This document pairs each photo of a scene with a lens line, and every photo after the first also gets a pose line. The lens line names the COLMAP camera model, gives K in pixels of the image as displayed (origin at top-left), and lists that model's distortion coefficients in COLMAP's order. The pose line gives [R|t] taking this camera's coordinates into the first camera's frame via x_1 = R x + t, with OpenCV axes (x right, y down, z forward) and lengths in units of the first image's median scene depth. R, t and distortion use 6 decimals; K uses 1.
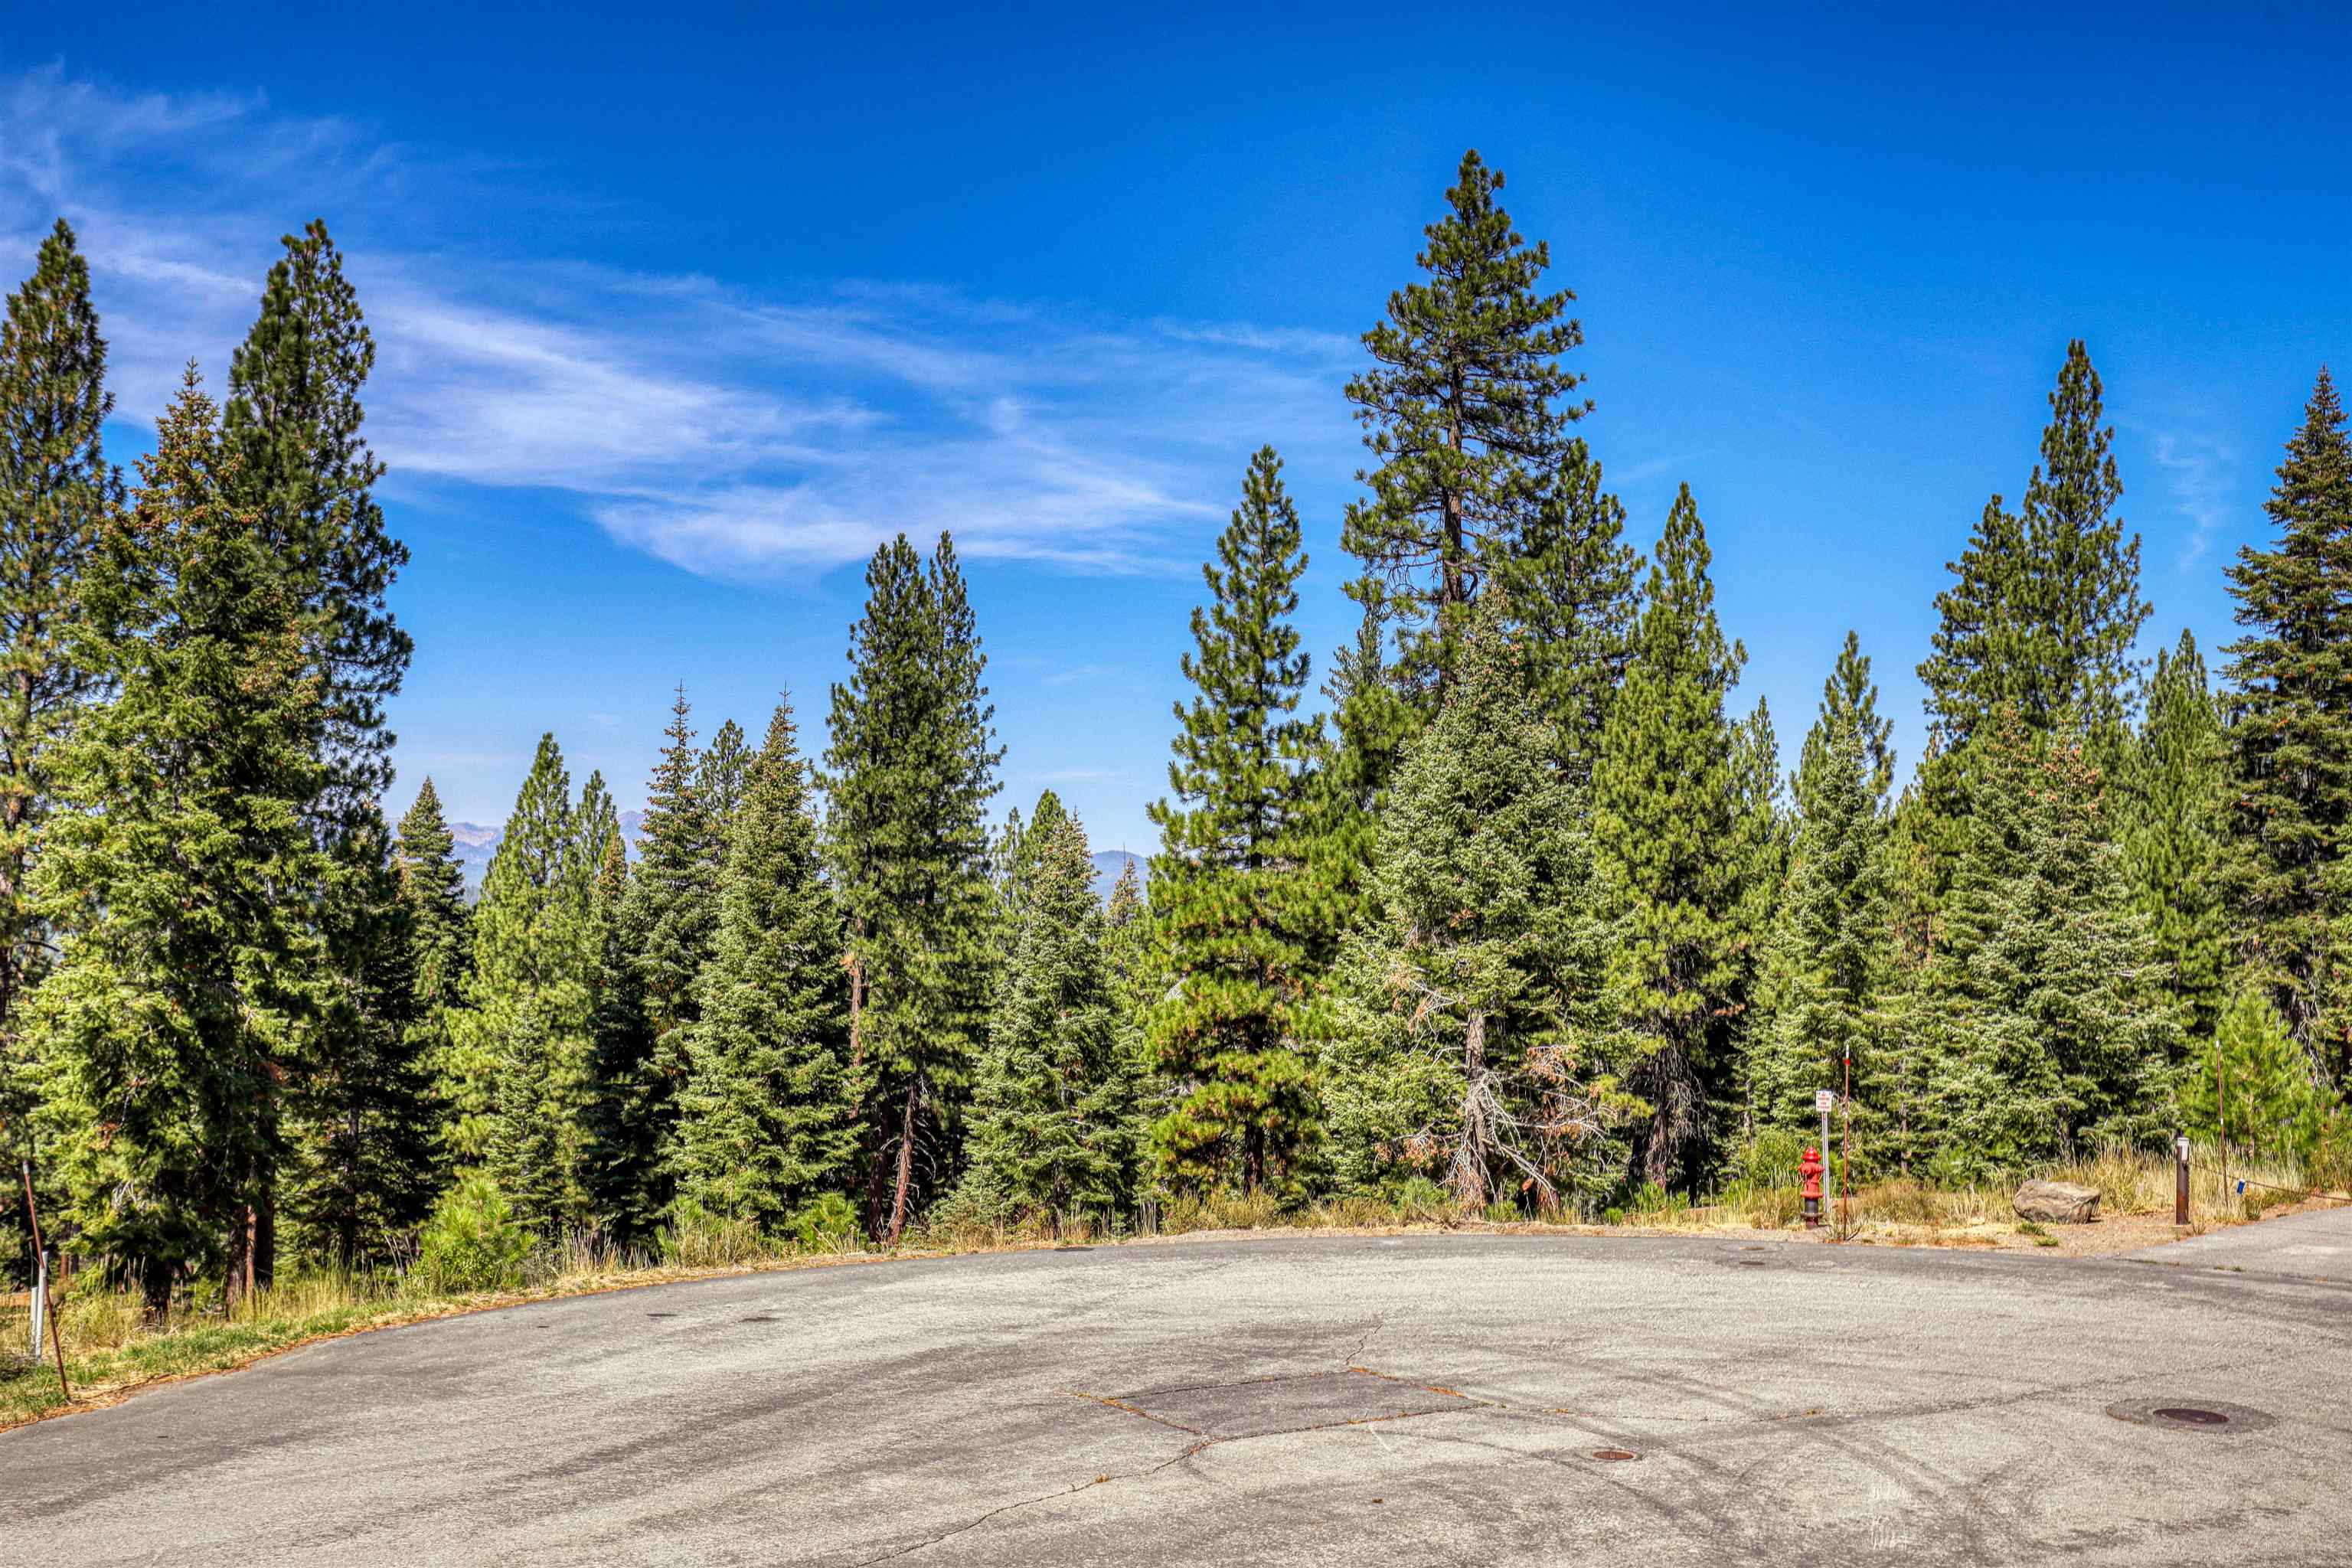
lens RADIAL K [[2409.8, 0, 1174.2], [0, 2409.8, 786.7], [0, 0, 1]] dist [0.007367, 0.000000]
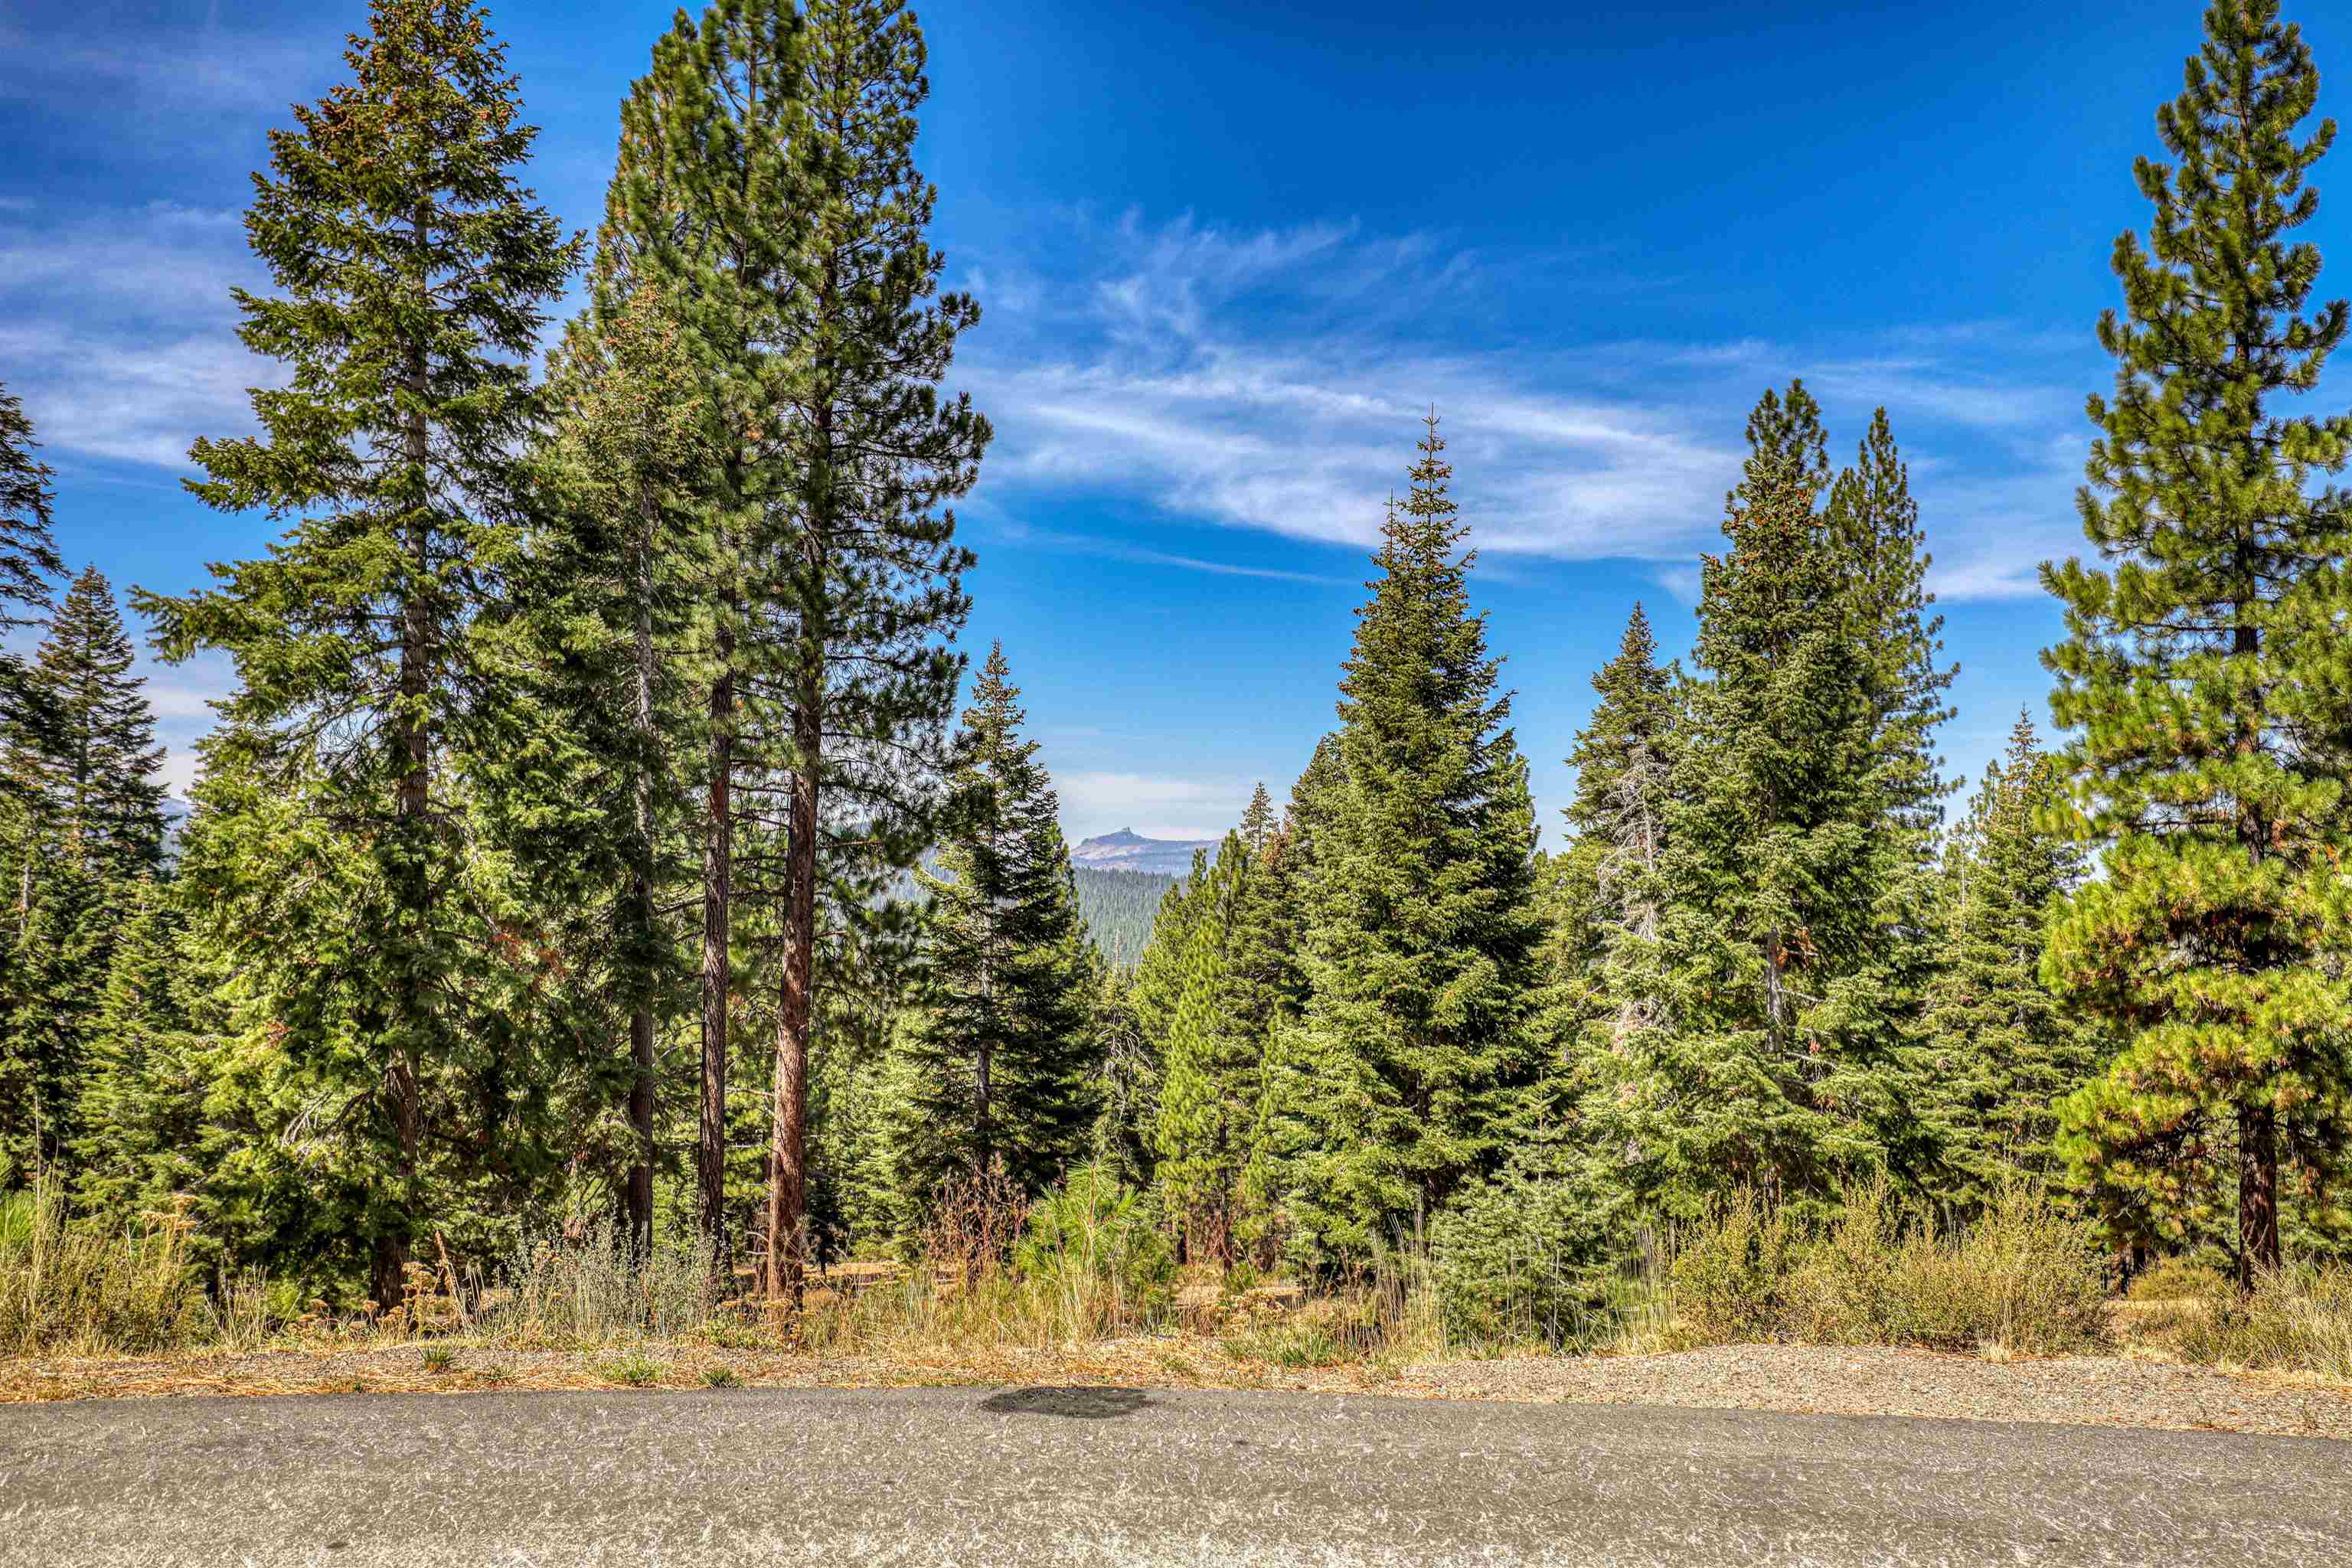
lens RADIAL K [[2243.3, 0, 1179.1], [0, 2243.3, 788.7], [0, 0, 1]] dist [0.020831, 0.000000]
pose [[0.900006, -0.032199, -0.434688, 0.038756], [0.024730, 0.999433, -0.022830, 0.073115], [0.435176, 0.009797, 0.900292, 0.418531]]
